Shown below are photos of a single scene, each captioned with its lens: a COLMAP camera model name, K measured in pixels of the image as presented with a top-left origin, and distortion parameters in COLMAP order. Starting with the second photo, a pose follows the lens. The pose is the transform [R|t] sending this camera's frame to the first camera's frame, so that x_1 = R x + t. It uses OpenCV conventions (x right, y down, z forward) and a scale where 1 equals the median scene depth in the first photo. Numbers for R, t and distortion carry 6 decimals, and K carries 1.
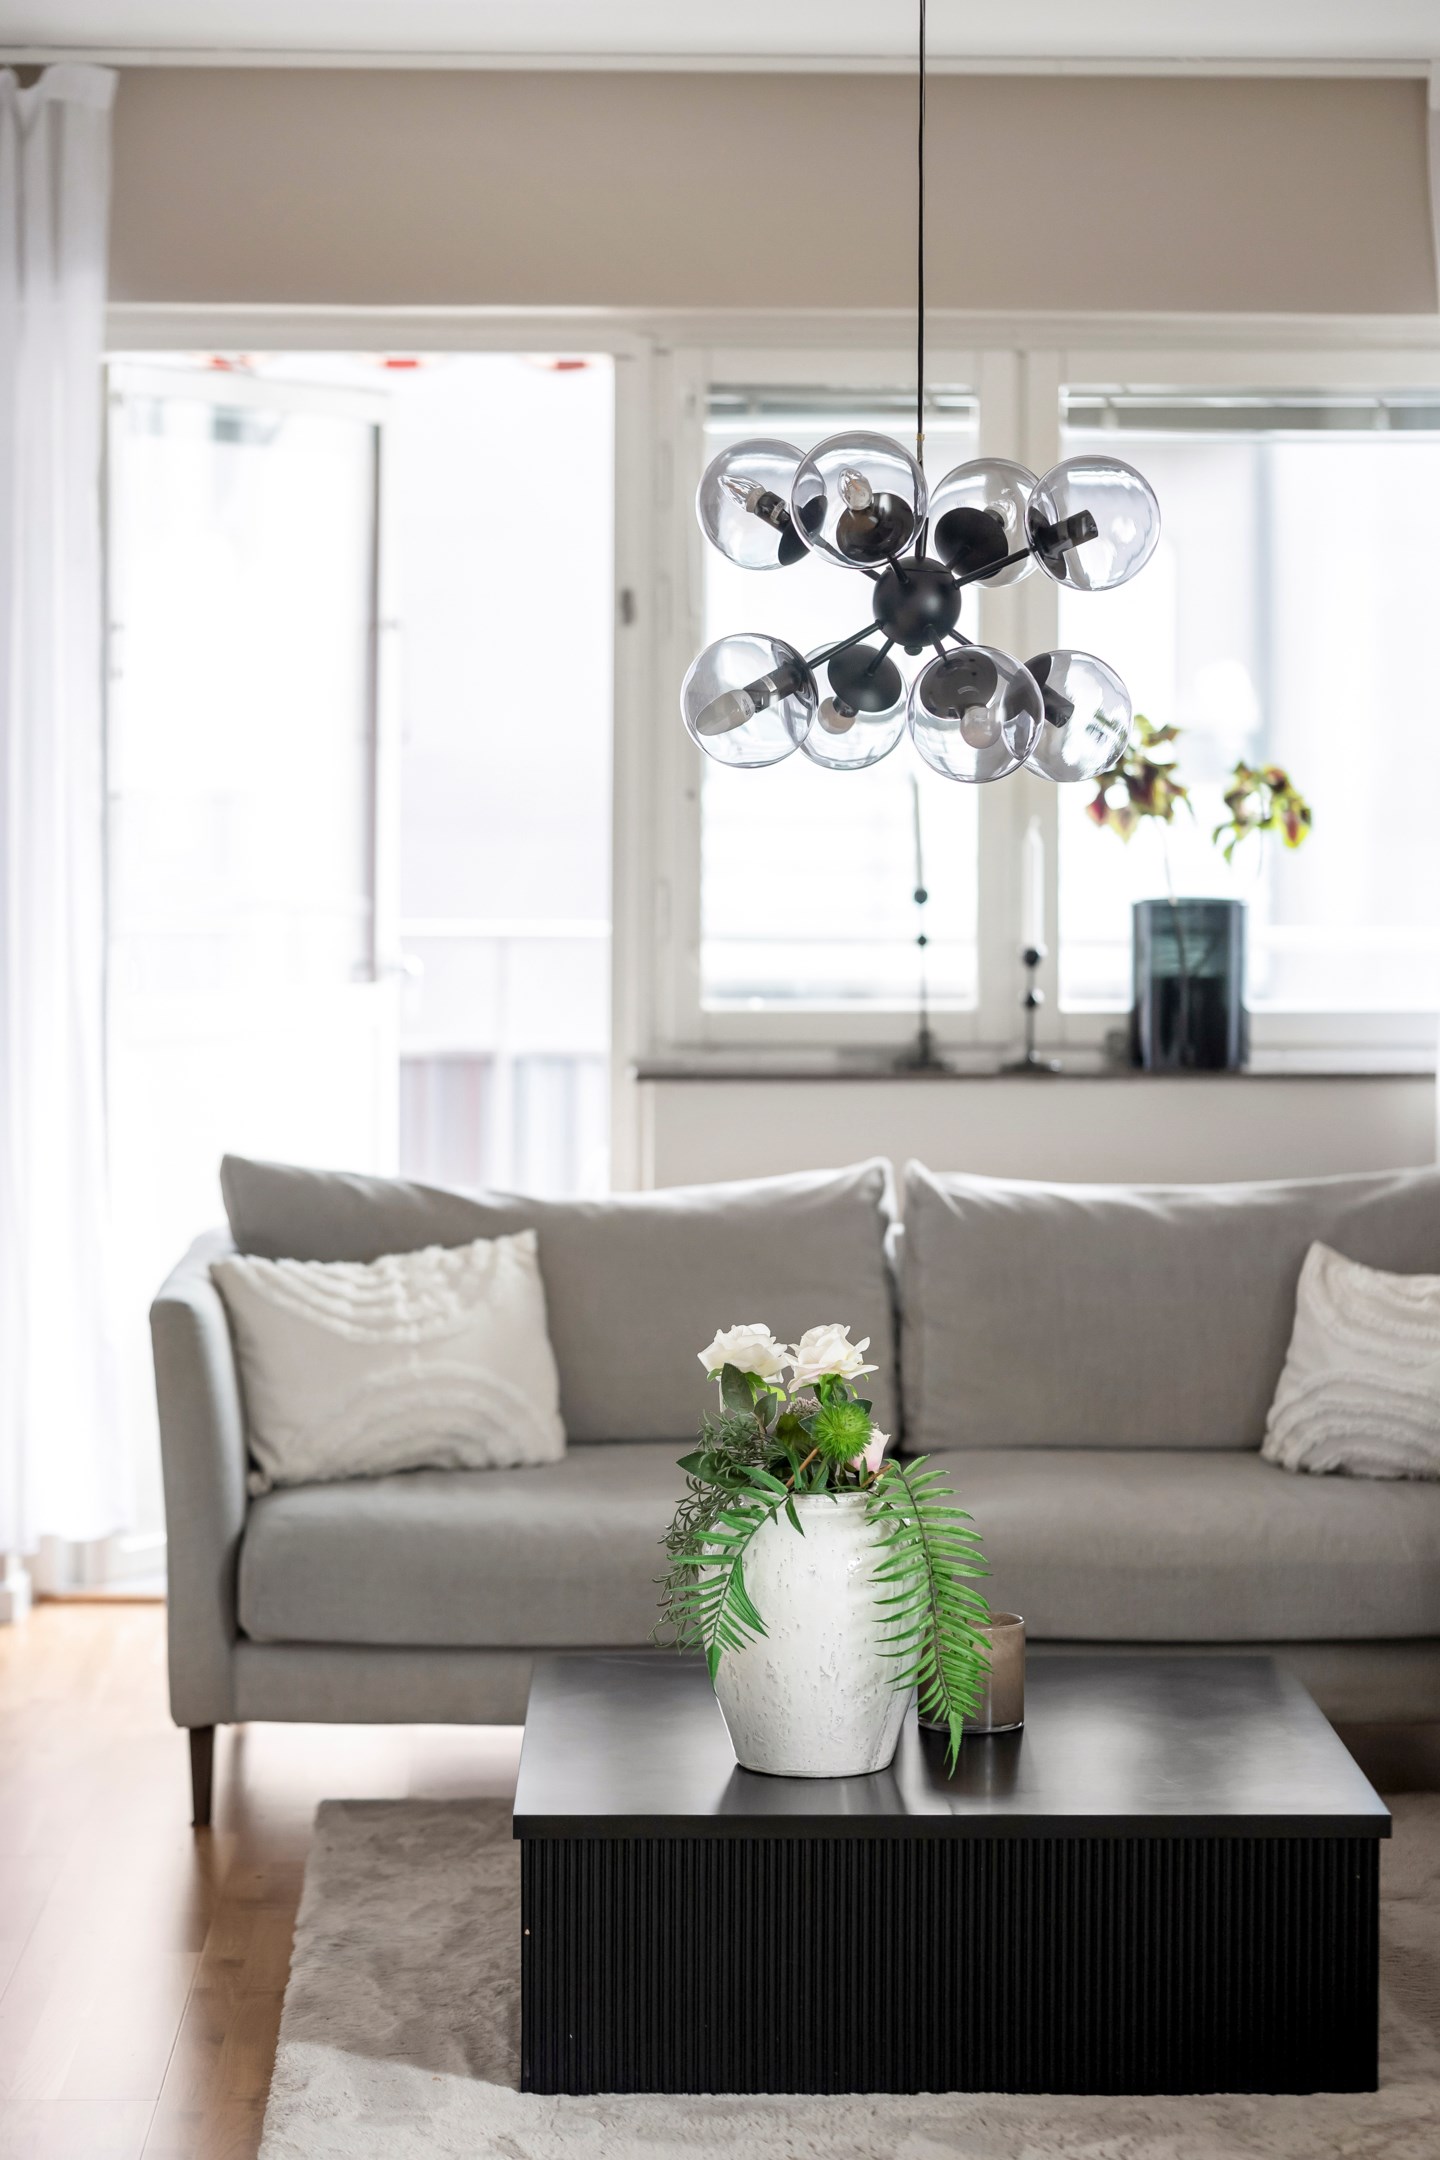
lens RADIAL K [[5110.6, 0, 725.2], [0, 5110.6, 1028.7], [0, 0, 1]] dist [-0.014499, -0.094545]
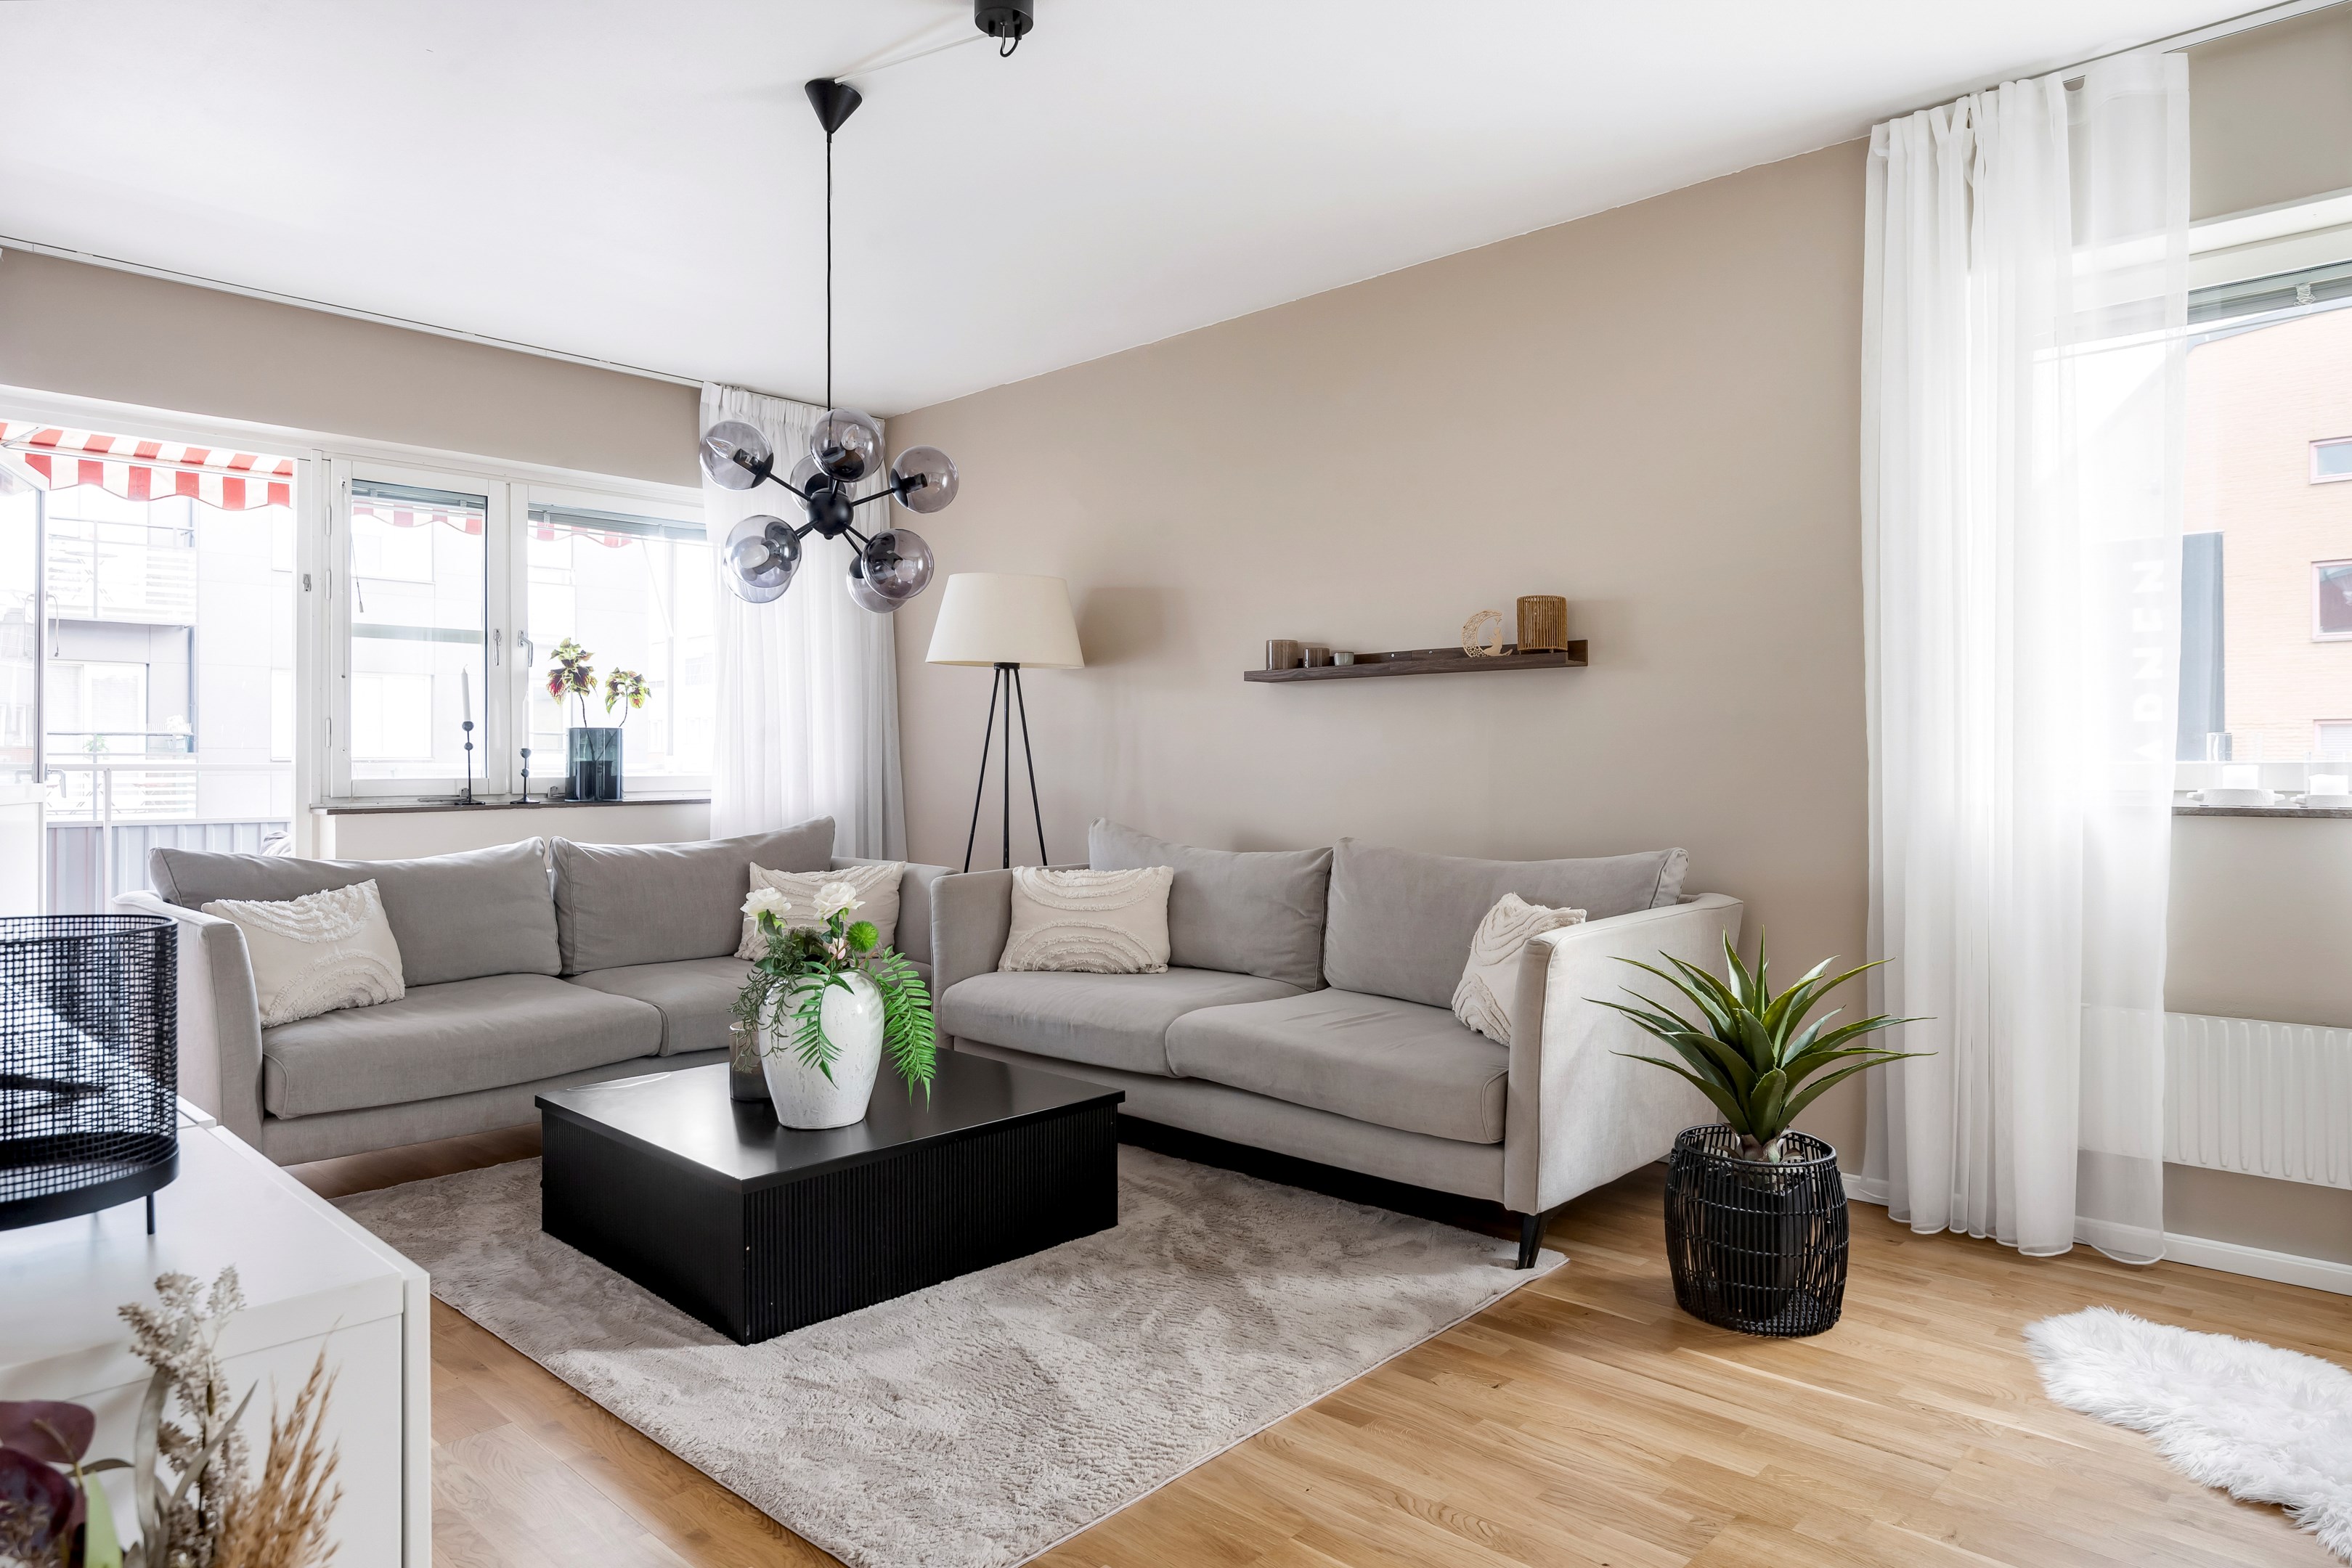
lens RADIAL K [[1399.8, 0, 1176.0], [0, 1399.8, 784.0], [0, 0, 1]] dist [0.002216, 0.000239]
pose [[0.703980, -0.016829, 0.710020, -0.202519], [0.047030, 0.998630, -0.022960, 0.031271], [-0.708661, 0.049555, 0.703807, 0.432642]]
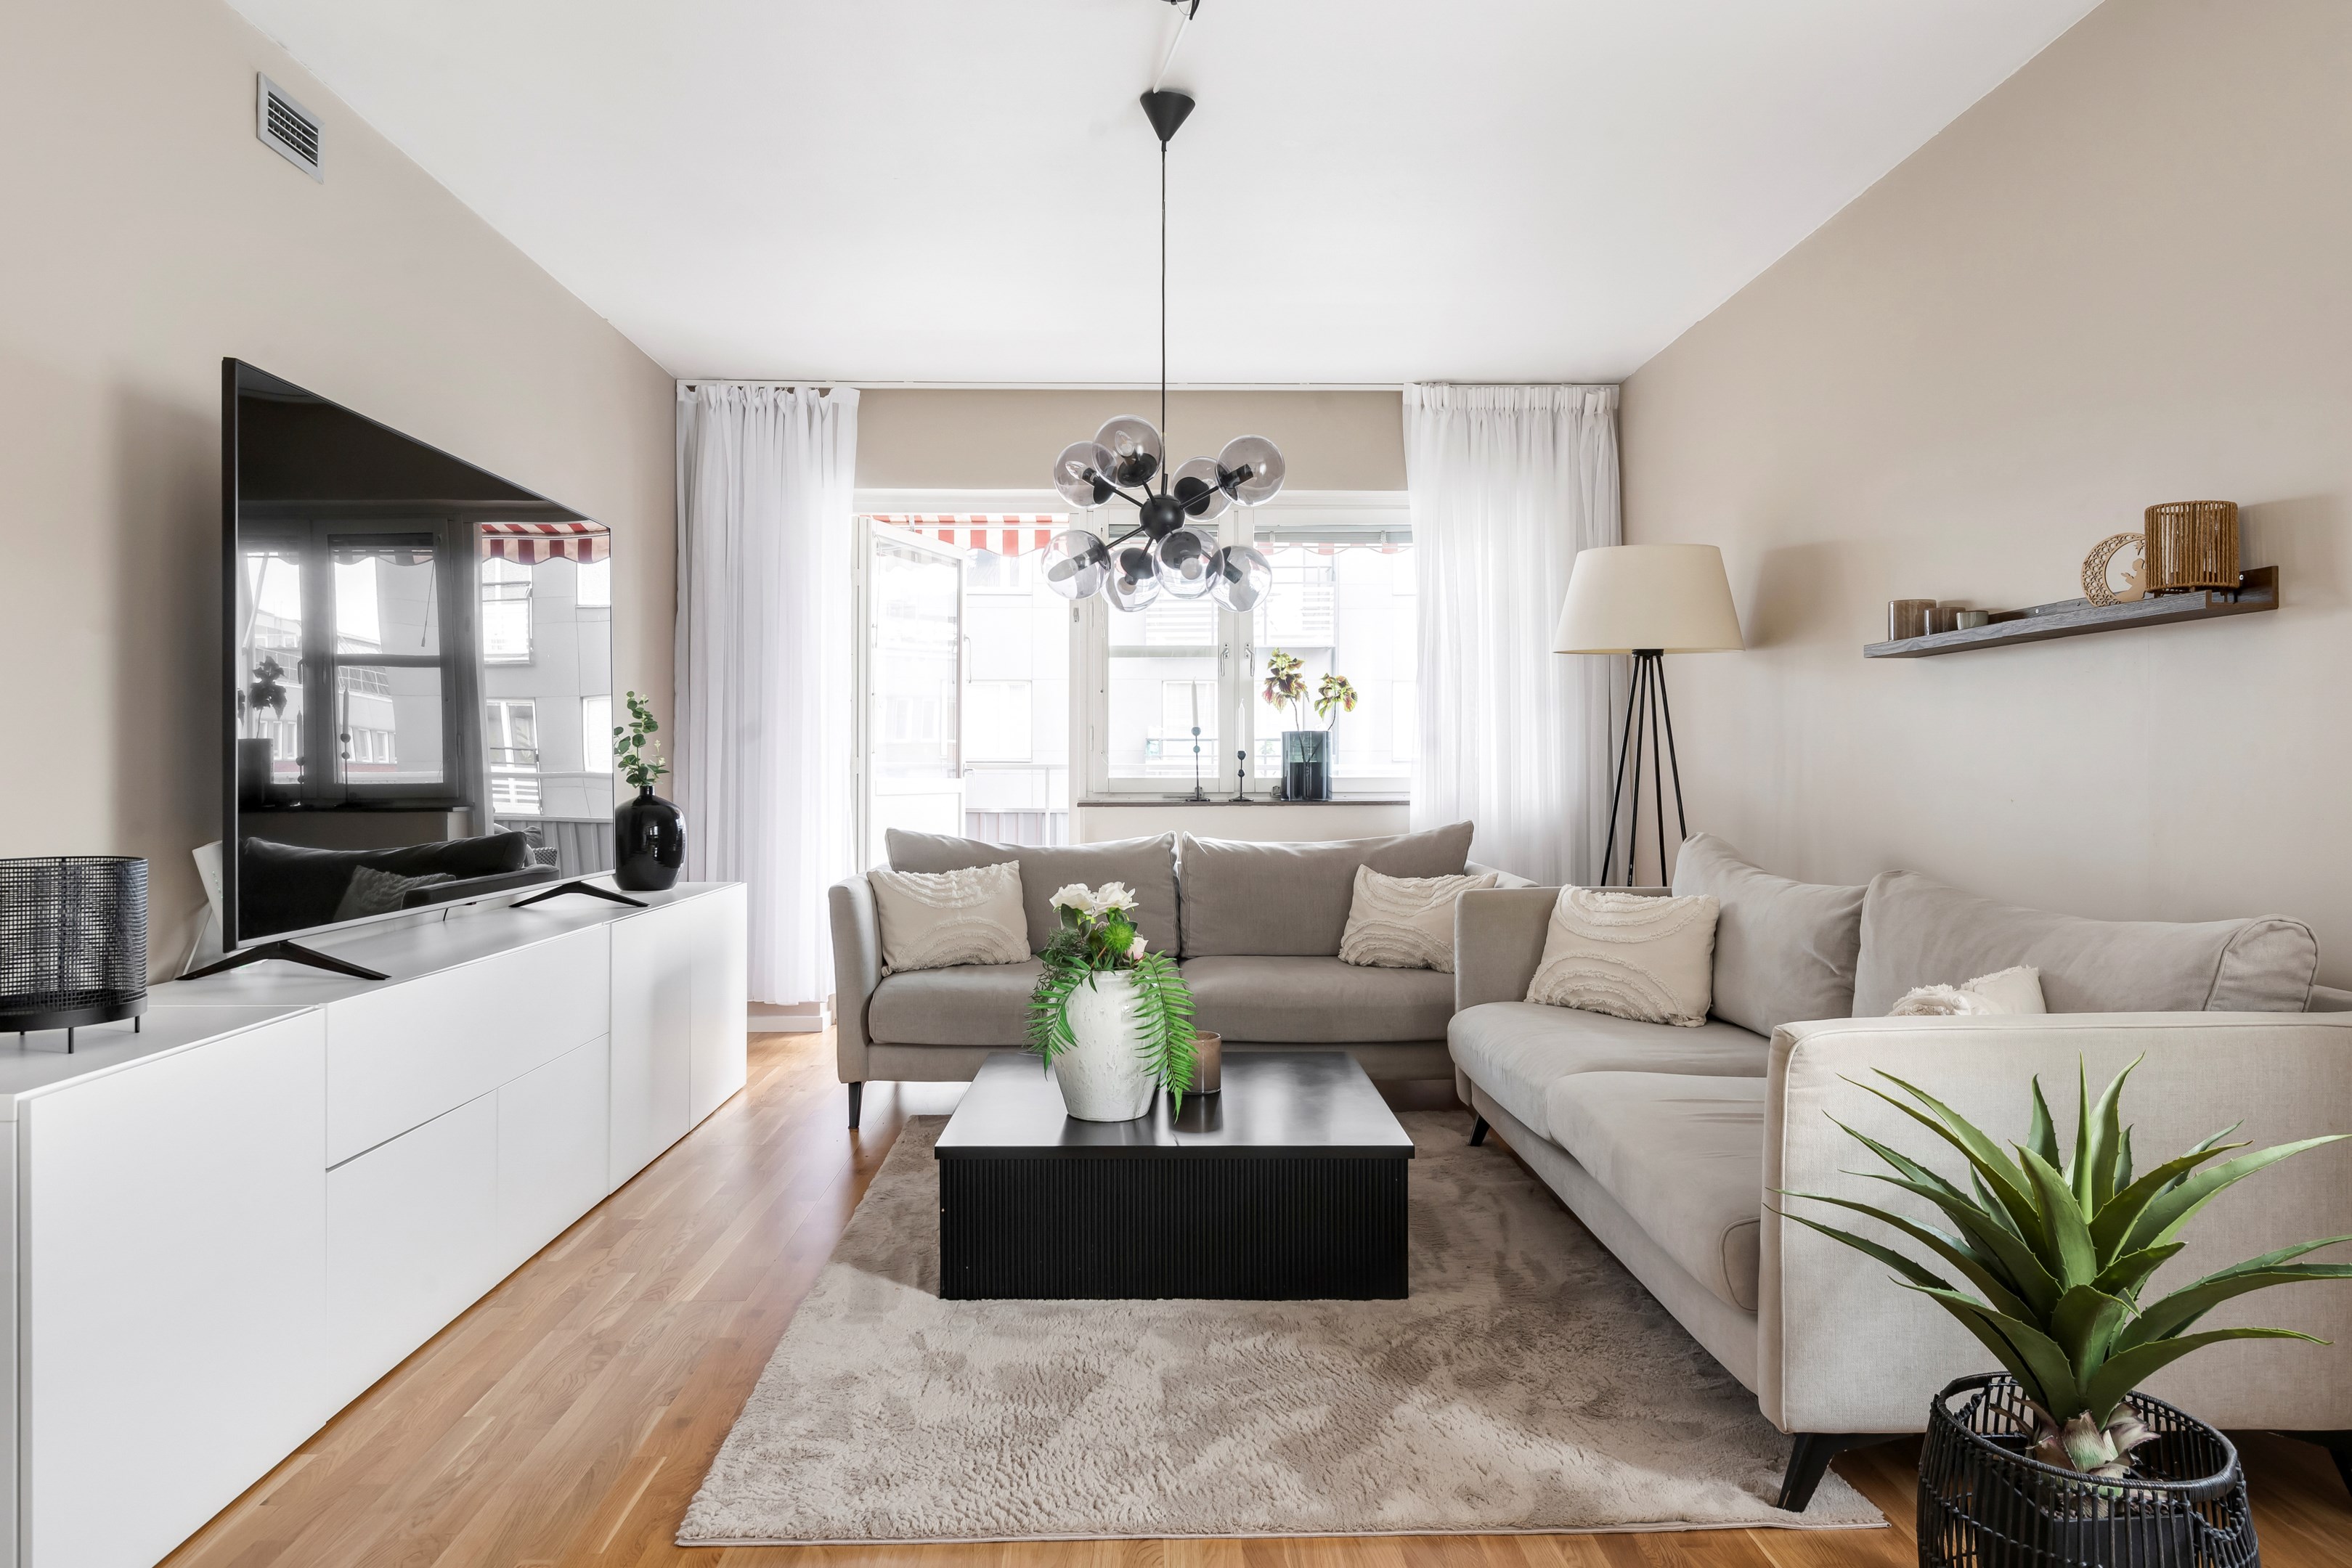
lens RADIAL K [[1456.8, 0, 1176.0], [0, 1456.8, 784.0], [0, 0, 1]] dist [-0.002187, 0.000116]
pose [[0.999992, -0.003156, -0.002495, 0.035565], [0.003038, 0.998944, -0.045834, 0.036640], [0.002637, 0.045826, 0.998946, 0.358861]]
